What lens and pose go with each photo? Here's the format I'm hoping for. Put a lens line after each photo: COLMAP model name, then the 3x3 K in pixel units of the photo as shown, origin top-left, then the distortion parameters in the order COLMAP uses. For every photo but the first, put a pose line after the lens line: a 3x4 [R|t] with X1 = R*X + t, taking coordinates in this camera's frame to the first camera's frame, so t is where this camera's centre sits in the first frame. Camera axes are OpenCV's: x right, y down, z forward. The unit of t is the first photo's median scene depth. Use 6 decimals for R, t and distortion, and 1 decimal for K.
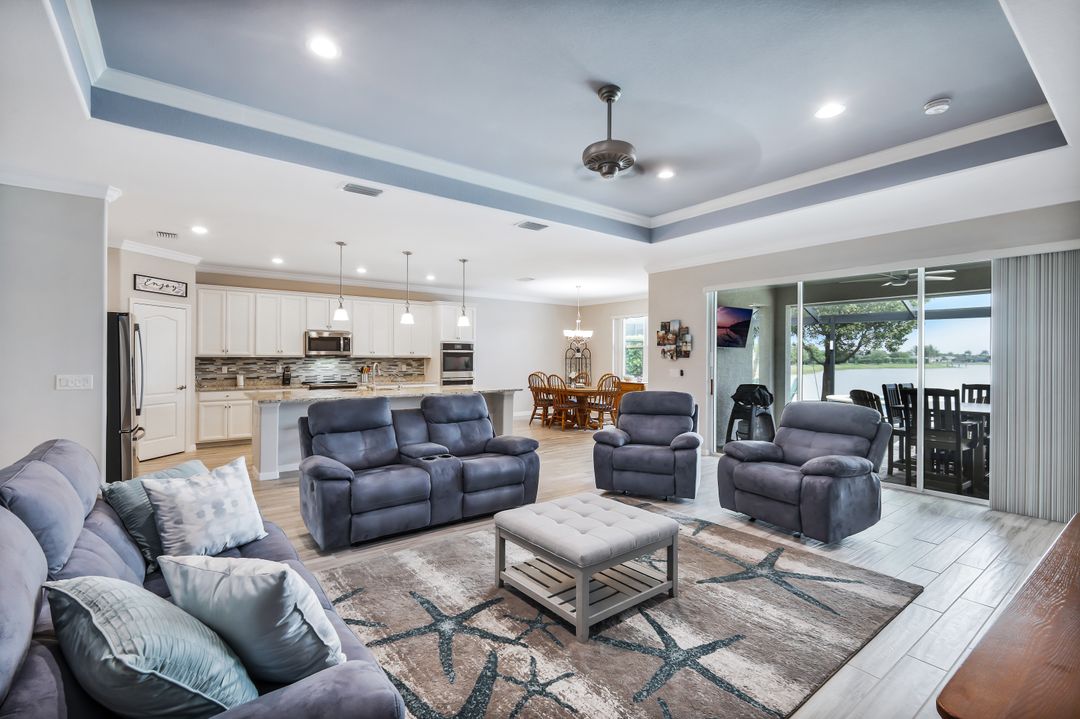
lens RADIAL K [[490.2, 0, 534.9], [0, 490.2, 354.6], [0, 0, 1]] dist [0.011712, -0.000491]
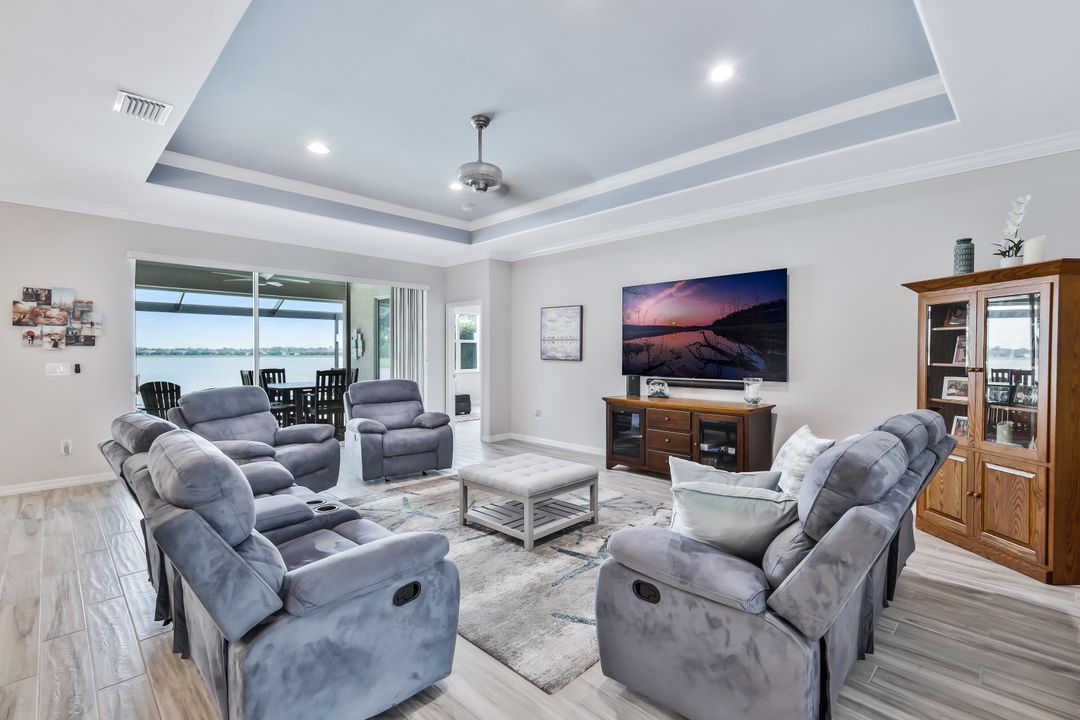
lens RADIAL K [[490.2, 0, 552.1], [0, 490.2, 355.5], [0, 0, 1]] dist [0.011712, -0.000491]
pose [[-0.157241, -0.010193, 0.987508, -0.478300], [-0.006387, 0.999936, 0.009304, 0.009129], [-0.987540, -0.004844, -0.157296, 0.461303]]
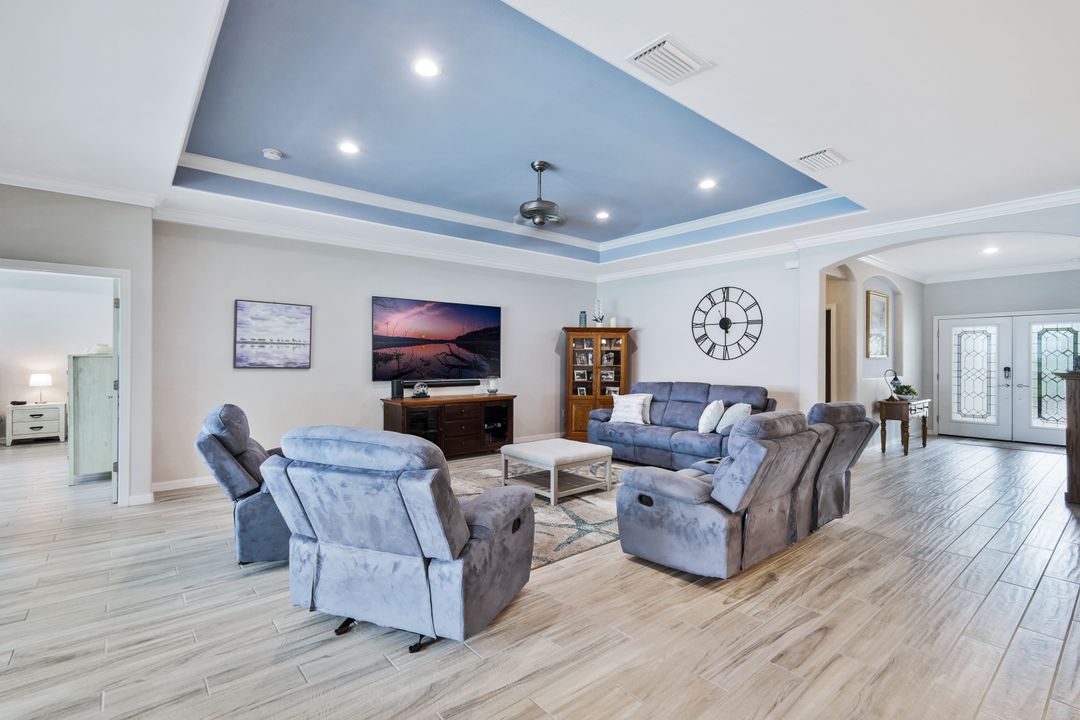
lens RADIAL K [[490.2, 0, 529.5], [0, 490.2, 359.2], [0, 0, 1]] dist [0.011712, -0.000491]
pose [[-0.999833, -0.008505, -0.016145, 0.055320], [-0.008398, 0.999942, -0.006669, 0.013898], [0.016201, -0.006533, -0.999847, 1.078146]]
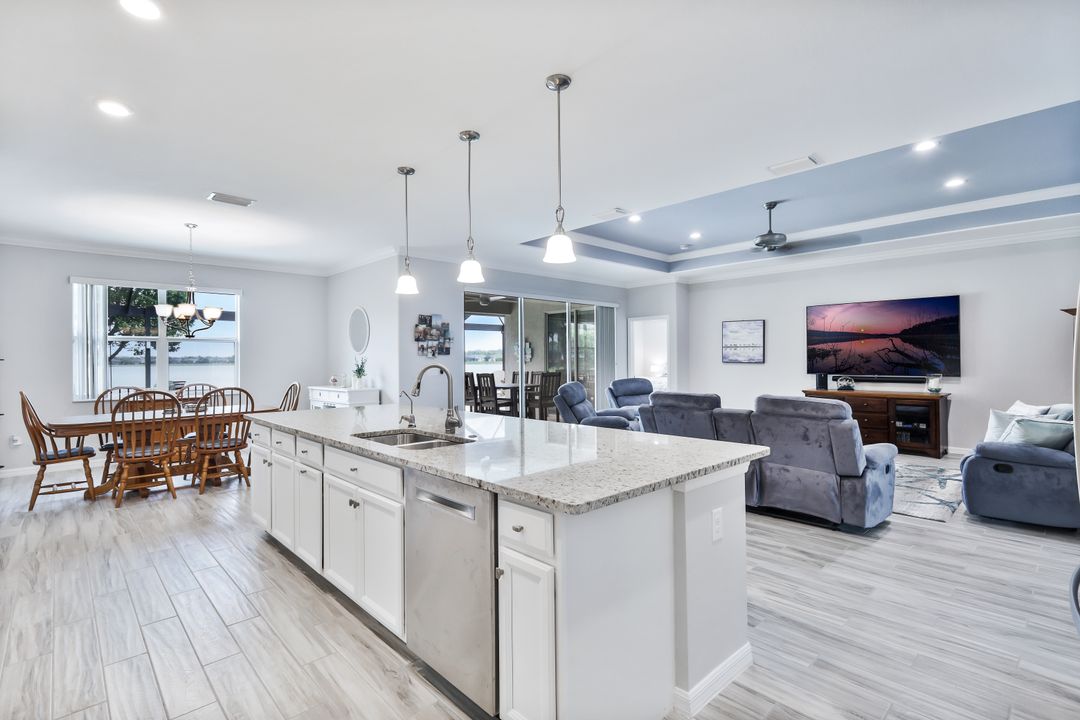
lens RADIAL K [[516.1, 0, 549.0], [0, 516.1, 354.6], [0, 0, 1]] dist [0.002175, -0.002385]
pose [[-0.126585, 0.002694, 0.991952, -0.731975], [0.001163, 0.999996, -0.002567, 0.008866], [-0.991955, 0.000829, -0.126588, 0.919679]]
